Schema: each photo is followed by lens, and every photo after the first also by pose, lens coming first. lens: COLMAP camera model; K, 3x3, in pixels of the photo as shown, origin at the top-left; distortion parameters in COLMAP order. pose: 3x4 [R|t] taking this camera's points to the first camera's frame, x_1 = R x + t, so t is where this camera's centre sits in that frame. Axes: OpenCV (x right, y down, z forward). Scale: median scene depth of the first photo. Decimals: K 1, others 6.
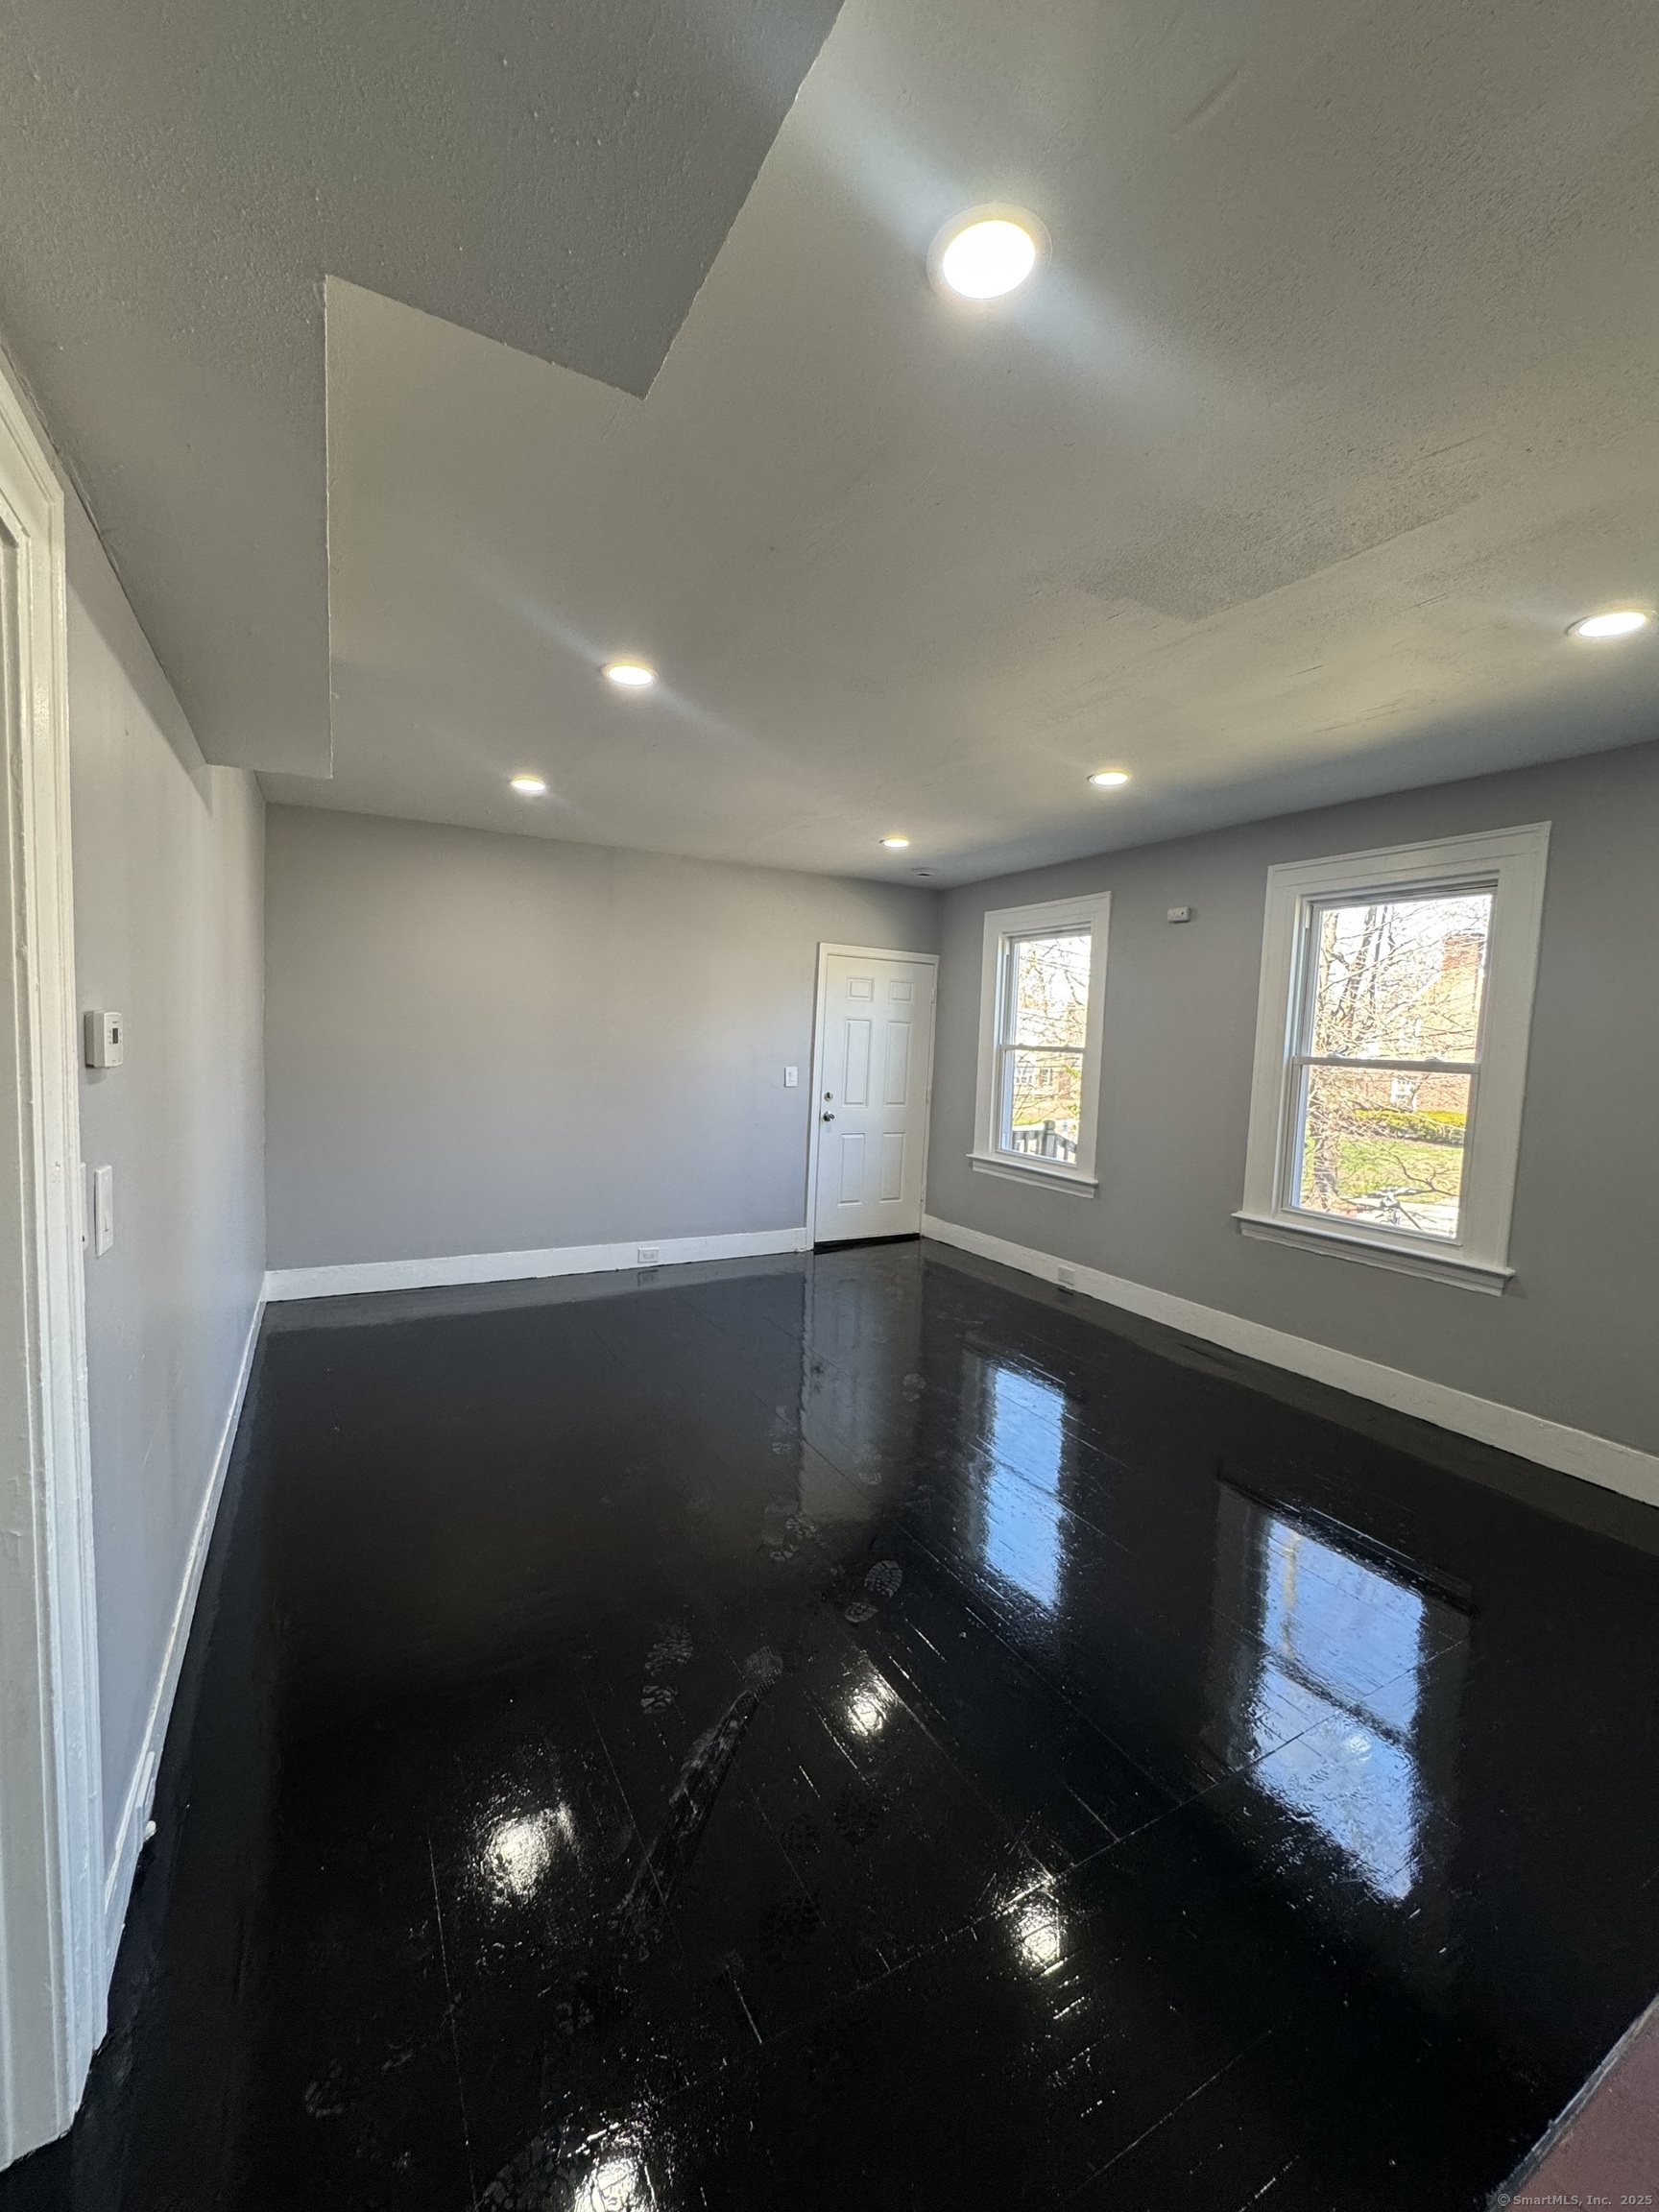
lens RADIAL K [[885.3, 0, 829.5], [0, 885.3, 1106.0], [0, 0, 1]] dist [-0.000488, 0.000288]
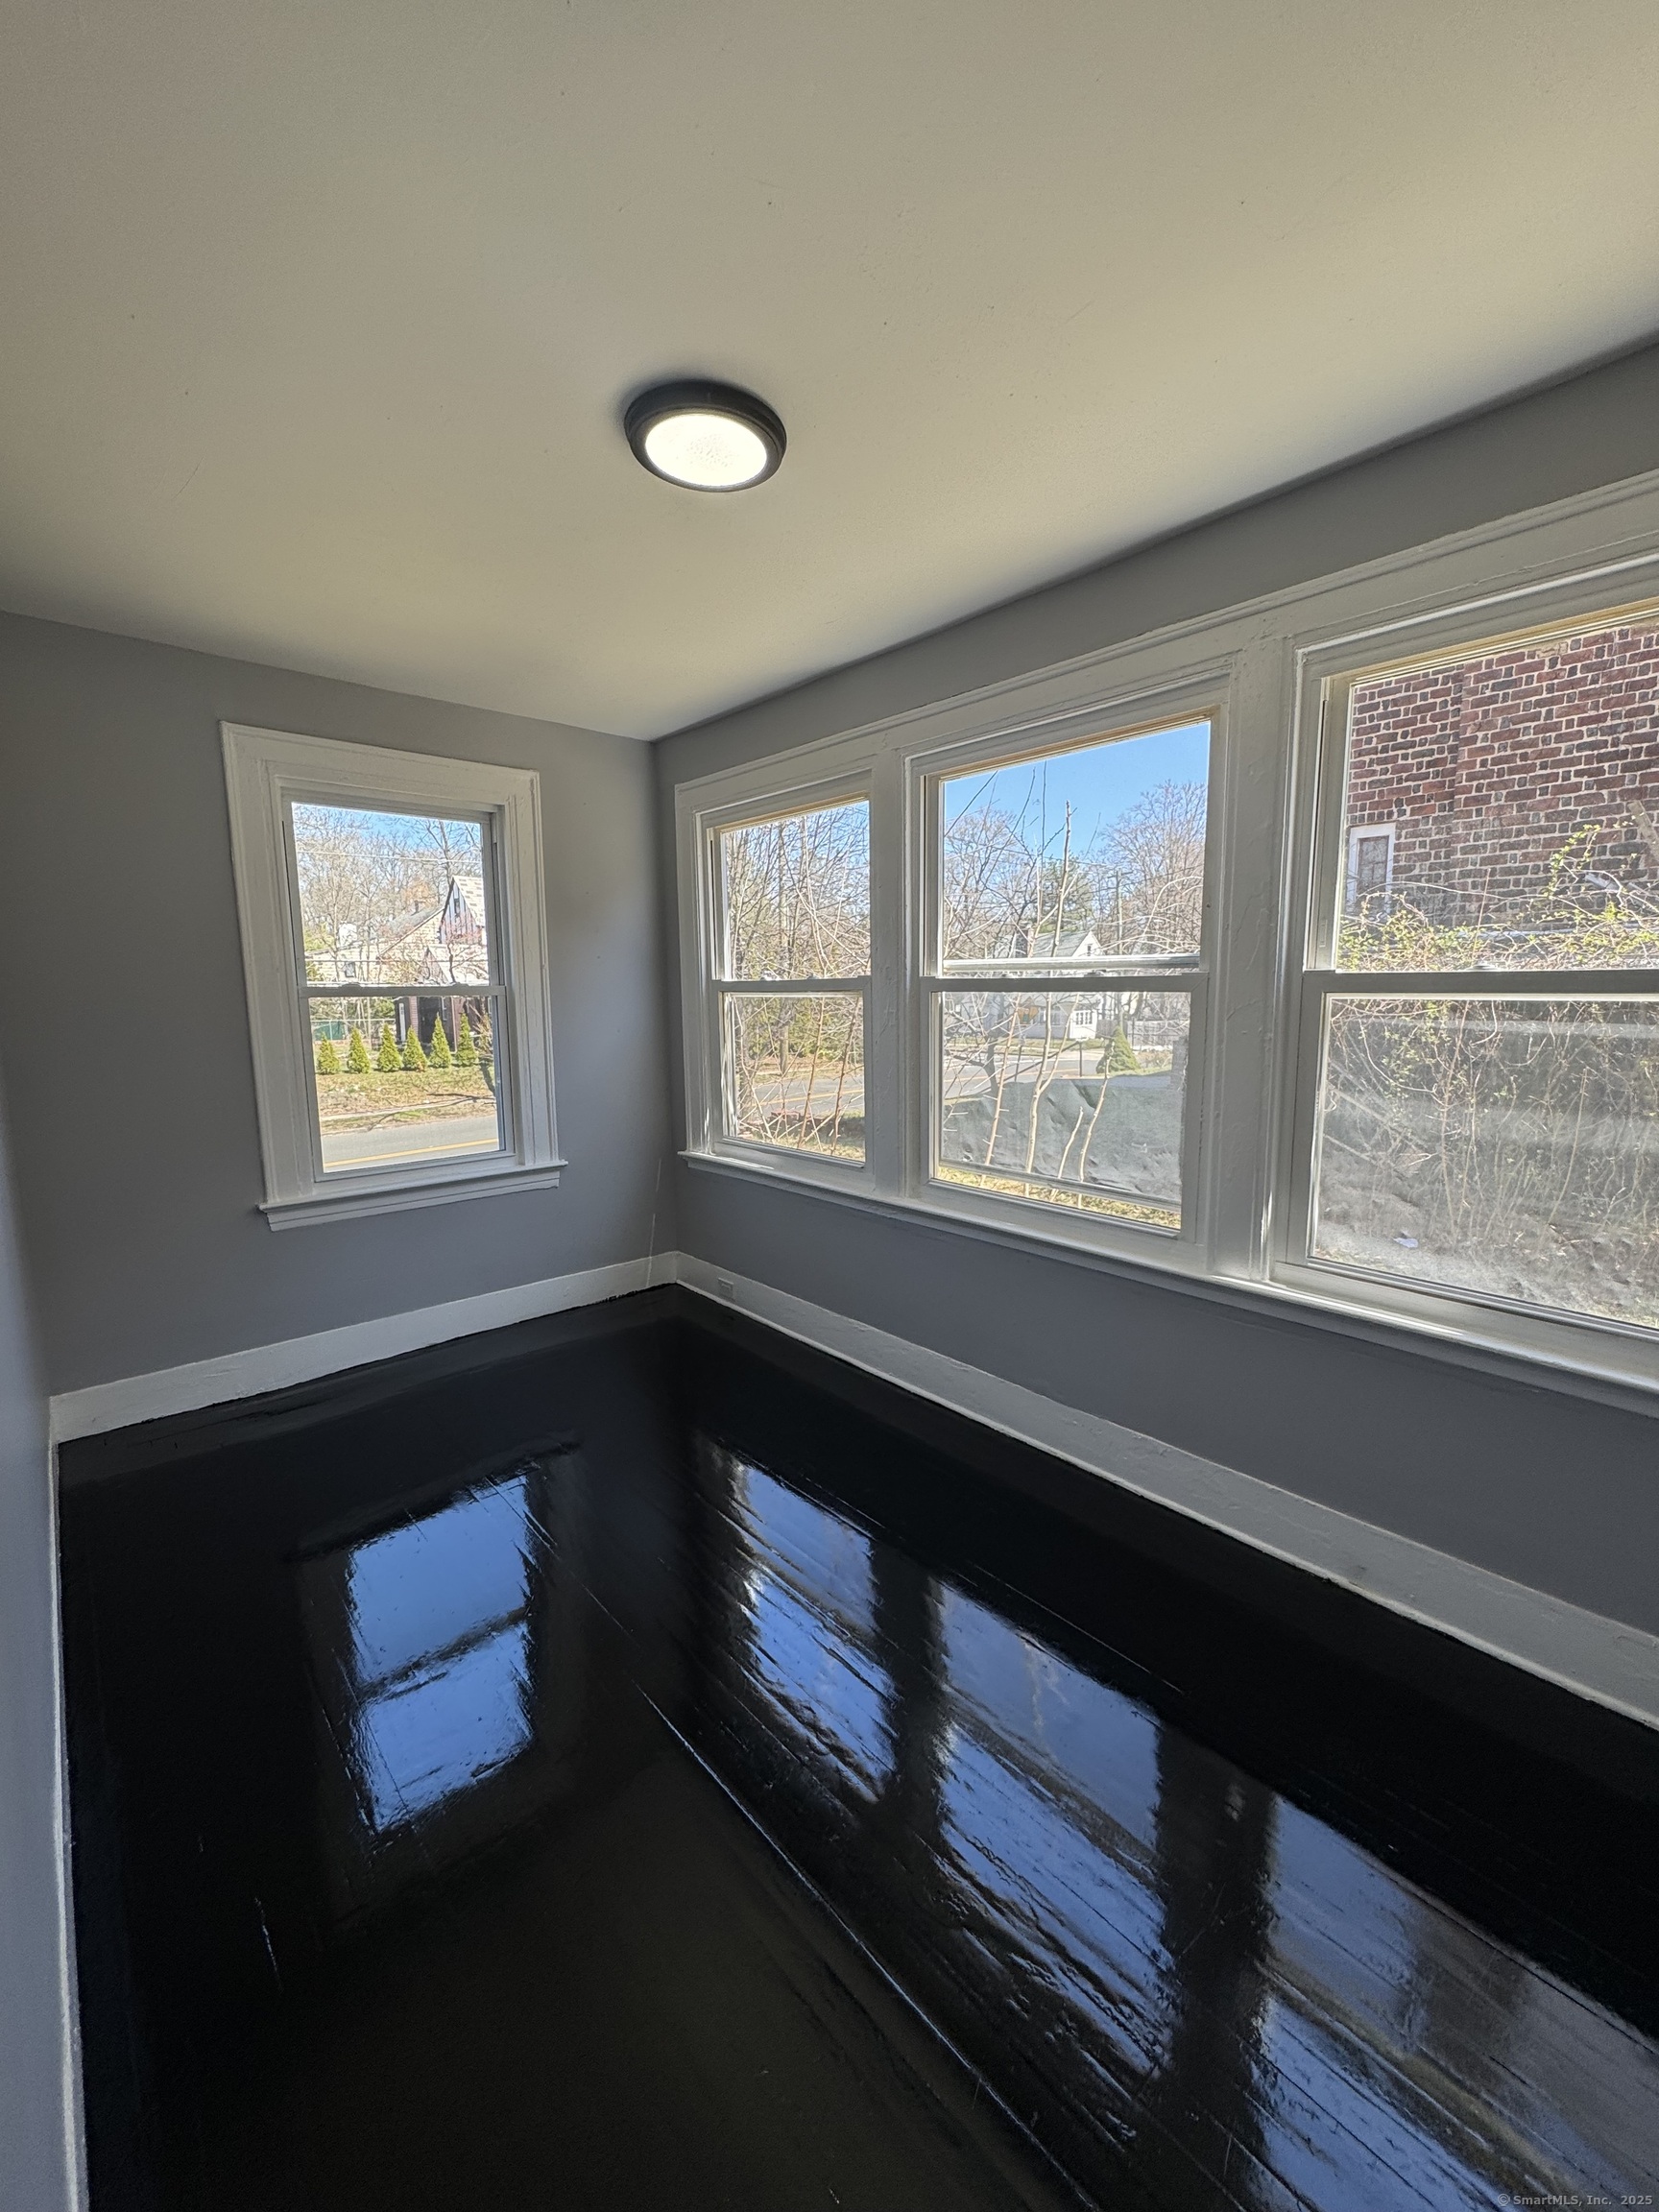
lens RADIAL K [[885.3, 0, 829.5], [0, 885.3, 1106.0], [0, 0, 1]] dist [-0.000488, 0.000288]
pose [[-0.217709, -0.161565, 0.962548, -0.441541], [0.081429, 0.979759, 0.182872, -0.074757], [-0.972611, 0.118192, -0.200147, 0.893114]]
